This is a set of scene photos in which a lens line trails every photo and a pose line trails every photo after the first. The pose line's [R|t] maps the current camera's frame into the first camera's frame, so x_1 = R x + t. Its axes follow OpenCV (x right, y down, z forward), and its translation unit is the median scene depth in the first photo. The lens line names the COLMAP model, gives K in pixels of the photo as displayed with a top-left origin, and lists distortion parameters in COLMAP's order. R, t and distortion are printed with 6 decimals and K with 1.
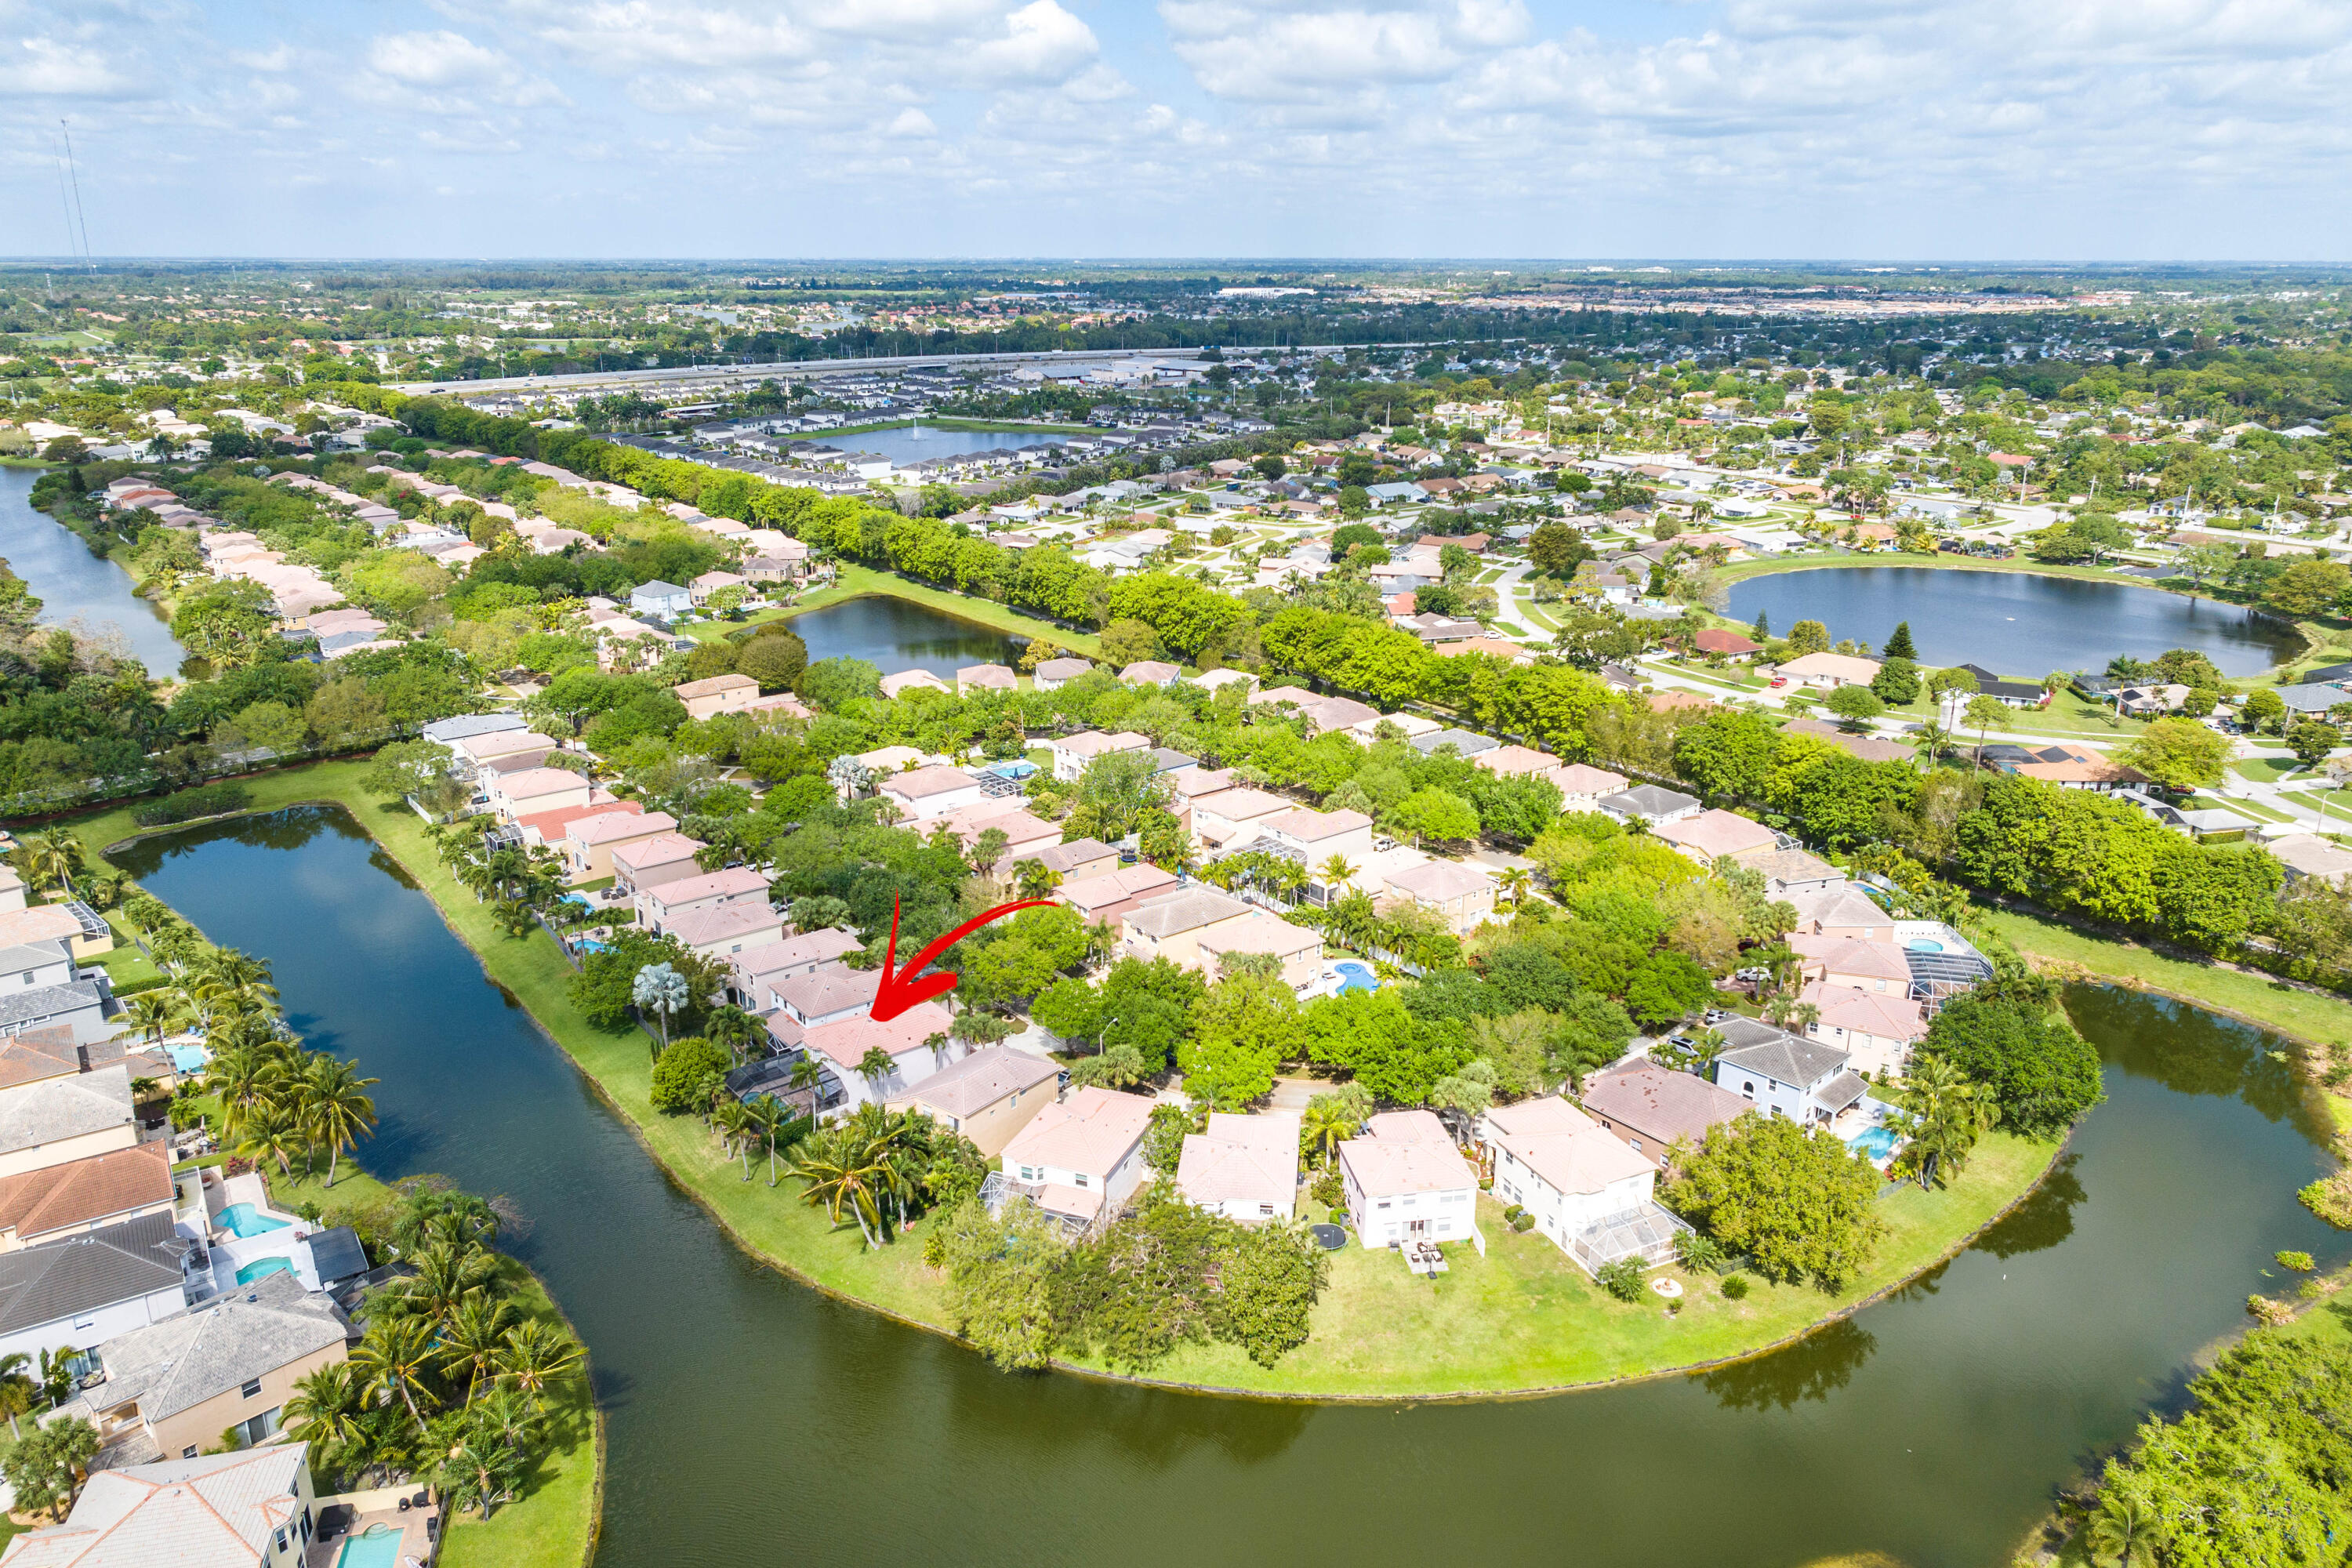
lens RADIAL K [[1677.0, 0, 1176.0], [0, 1677.0, 784.0], [0, 0, 1]] dist [0.002820, -0.000090]
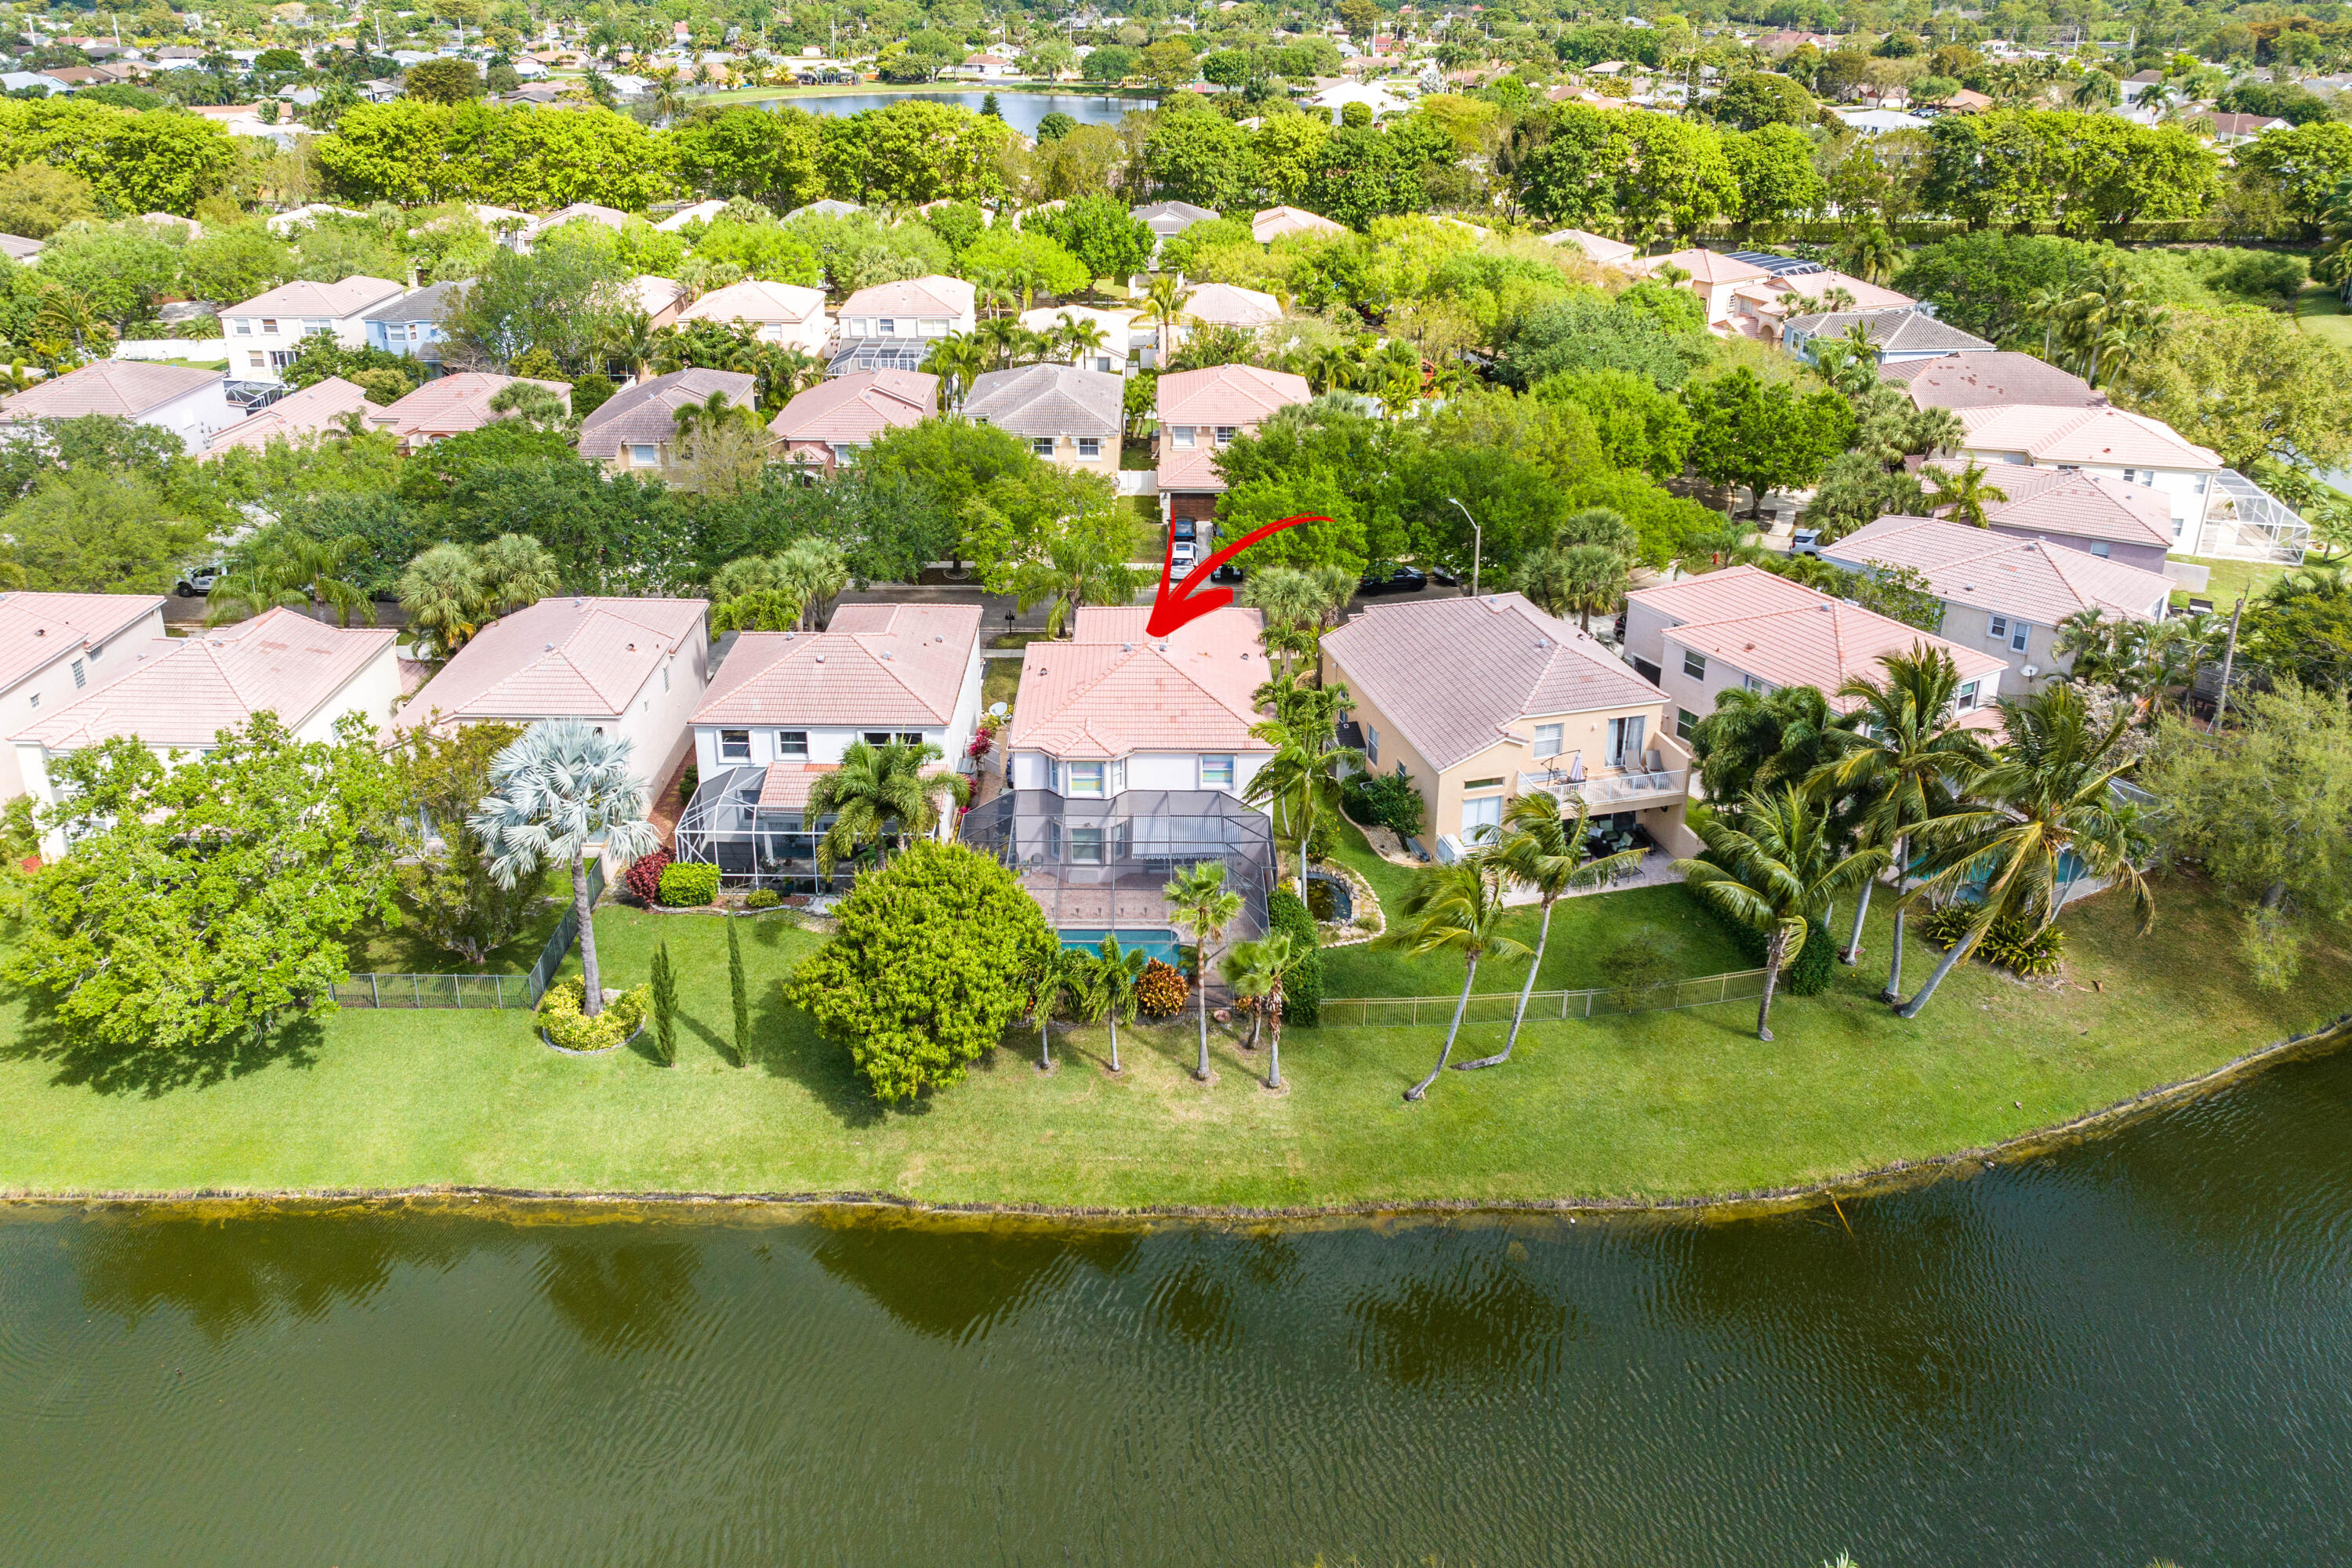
lens RADIAL K [[1708.3, 0, 1165.9], [0, 1708.3, 618.5], [0, 0, 1]] dist [-0.039416, 0.065090]
pose [[0.617490, -0.289522, 0.731357, -0.280782], [0.239902, 0.954815, 0.175431, 0.037847], [-0.749102, 0.067127, 0.659045, 0.437550]]
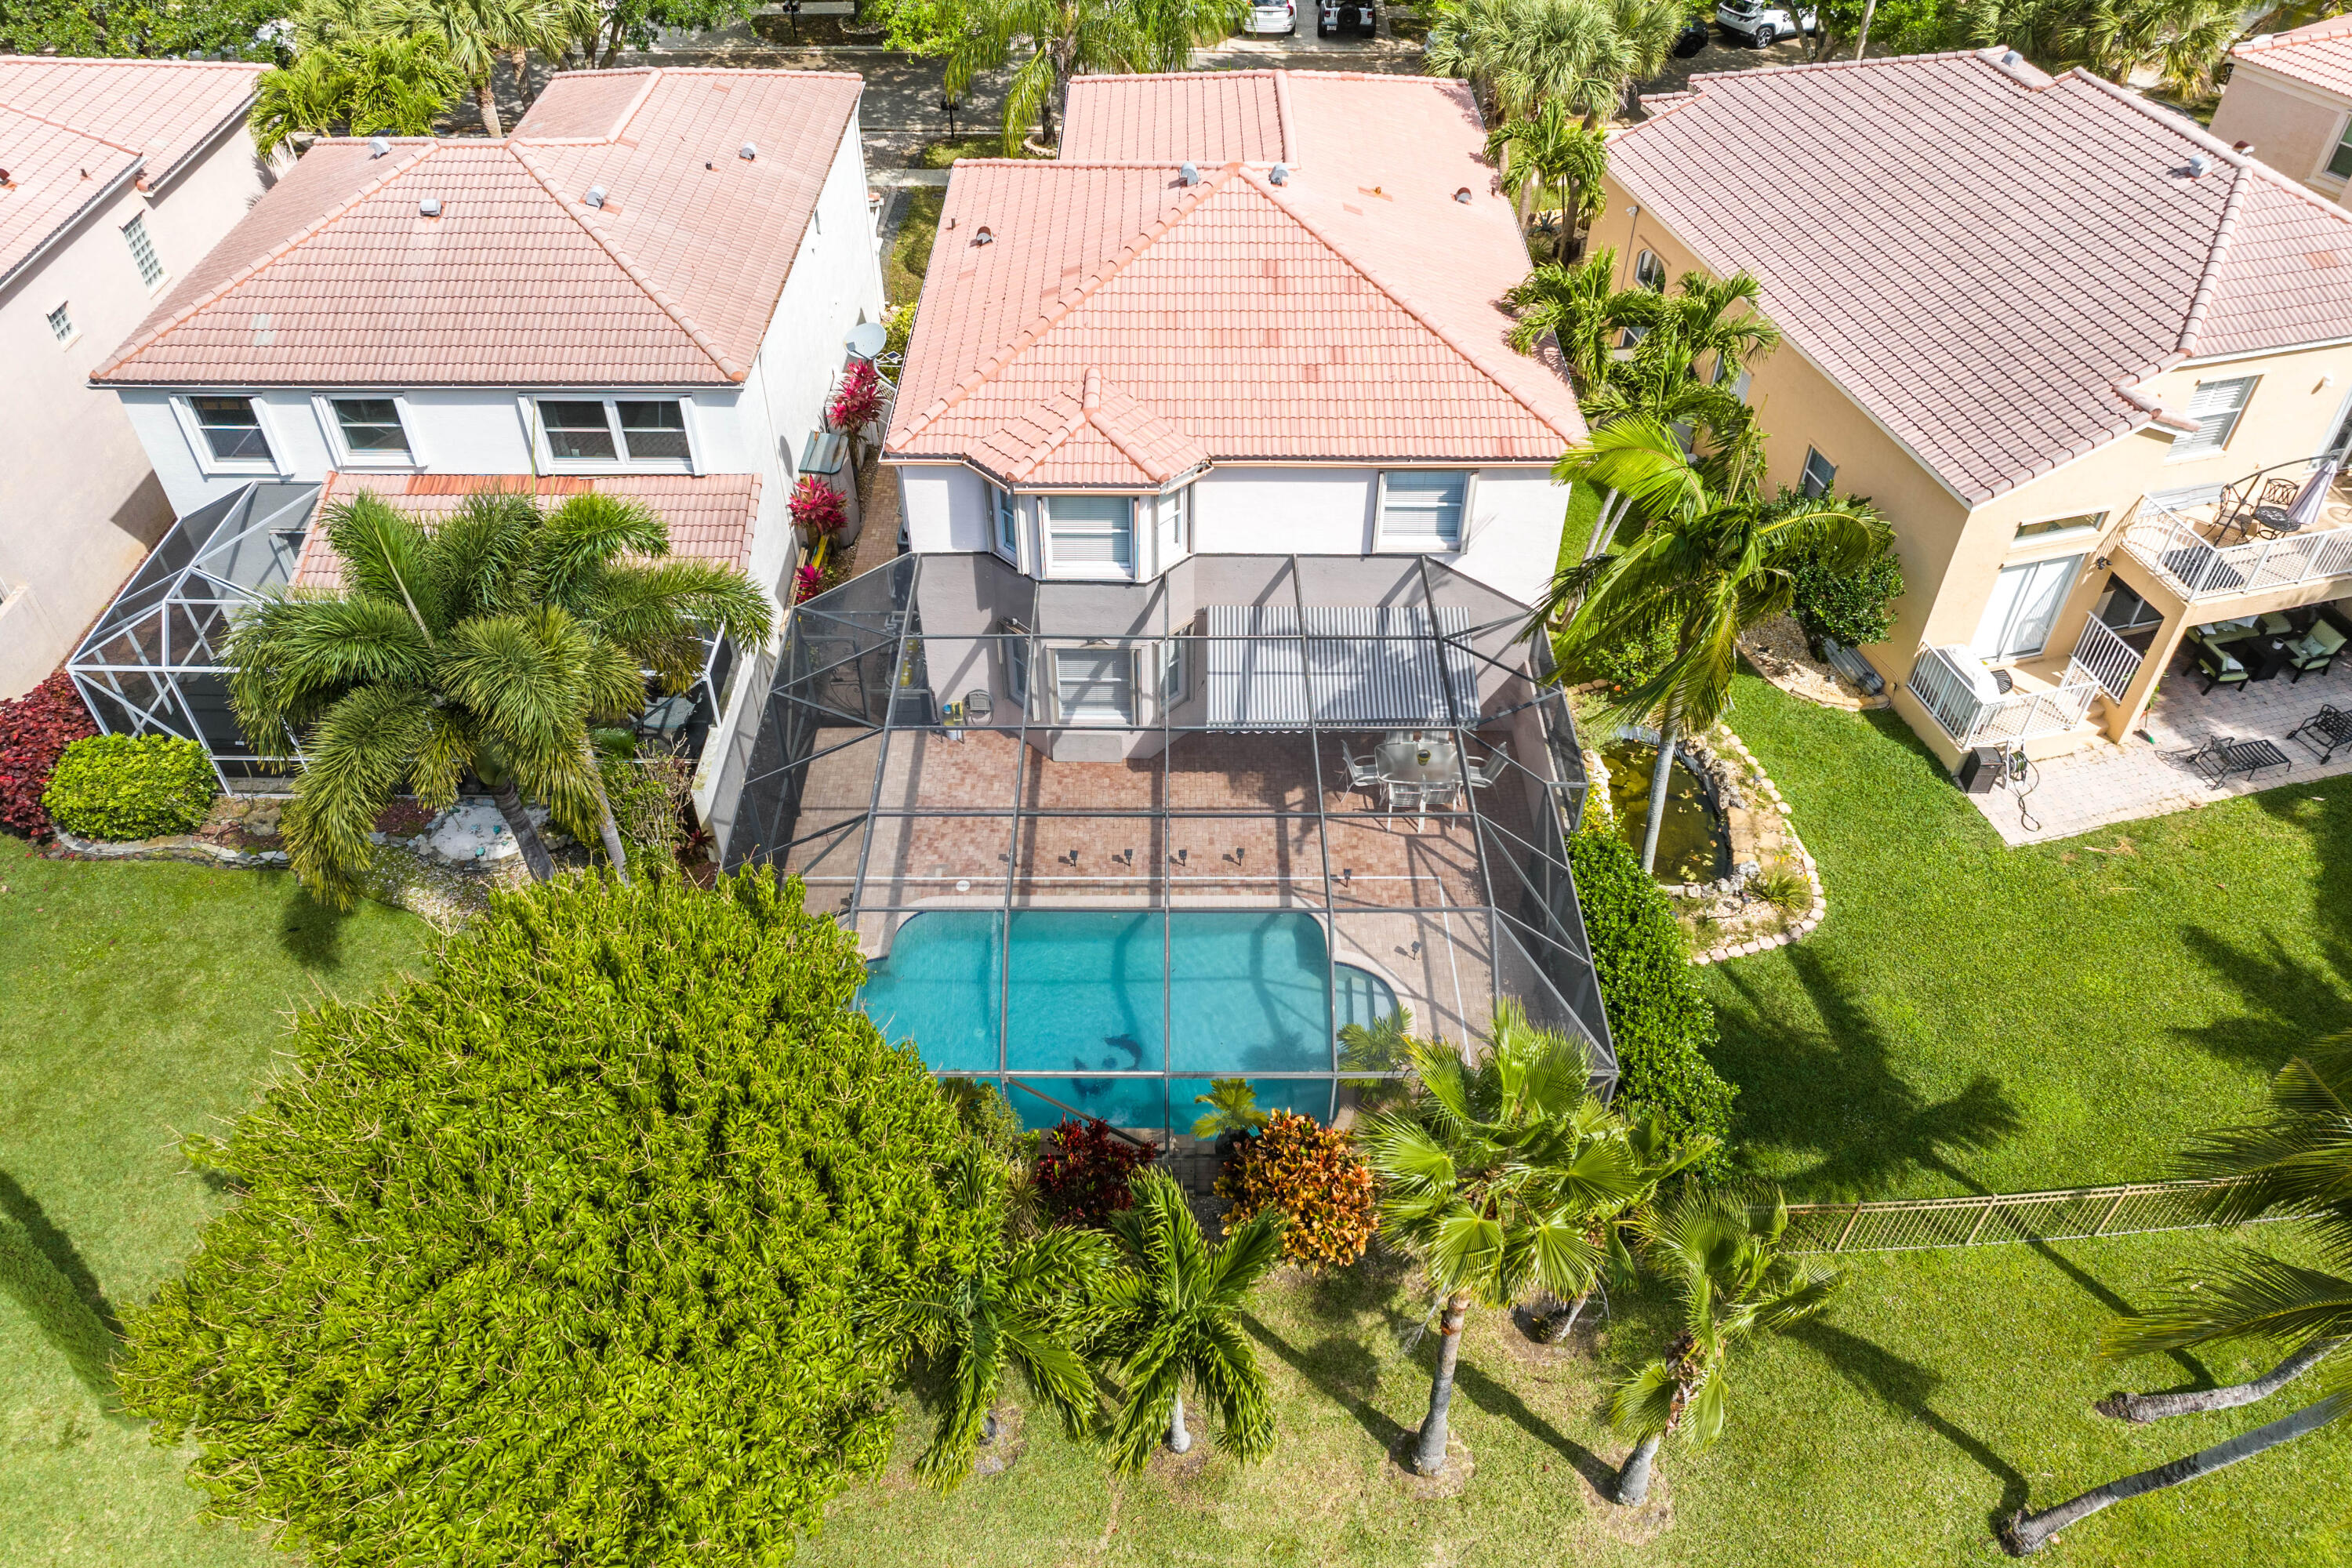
lens RADIAL K [[1642.0, 0, 1196.2], [0, 1642.0, 734.3], [0, 0, 1]] dist [-0.022828, 0.001264]
pose [[0.613472, -0.530168, 0.585298, -0.180204], [0.238546, 0.830934, 0.502638, 0.062502], [-0.752827, -0.168734, 0.636224, 0.535692]]
